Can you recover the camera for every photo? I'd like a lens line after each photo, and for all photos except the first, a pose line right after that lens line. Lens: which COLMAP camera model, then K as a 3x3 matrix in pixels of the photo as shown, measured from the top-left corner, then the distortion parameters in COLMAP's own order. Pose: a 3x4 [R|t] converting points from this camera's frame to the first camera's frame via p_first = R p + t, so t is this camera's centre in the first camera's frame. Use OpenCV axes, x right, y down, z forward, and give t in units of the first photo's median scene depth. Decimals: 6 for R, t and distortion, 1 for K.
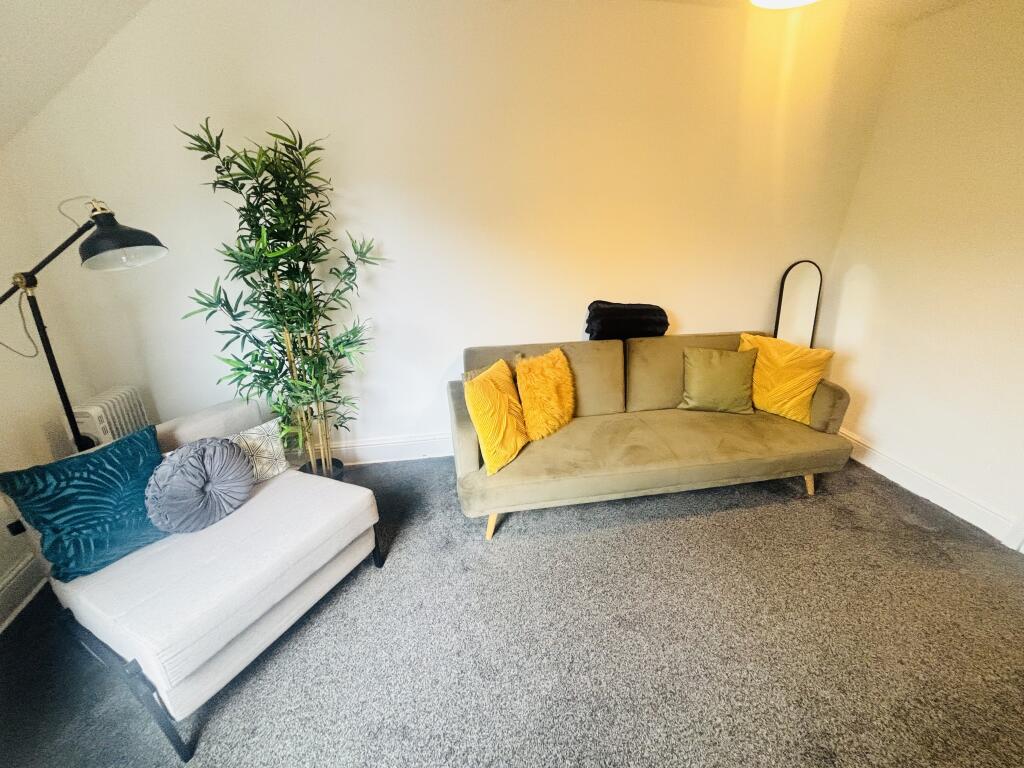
lens RADIAL K [[411.9, 0, 511.7], [0, 411.9, 387.2], [0, 0, 1]] dist [0.003545, 0.000425]
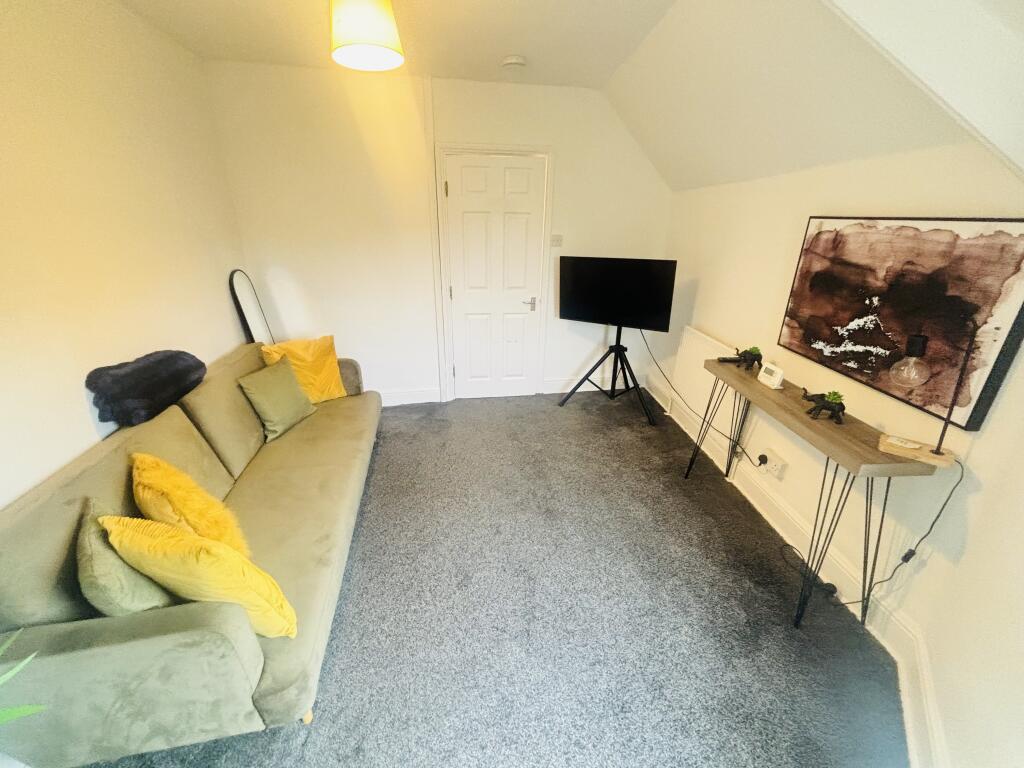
lens RADIAL K [[411.9, 0, 512.8], [0, 411.9, 381.1], [0, 0, 1]] dist [0.003545, 0.000425]
pose [[0.014107, -0.374971, 0.926929, -0.408936], [0.390406, 0.855506, 0.340137, -0.175604], [-0.920535, 0.357080, 0.158460, 0.342574]]
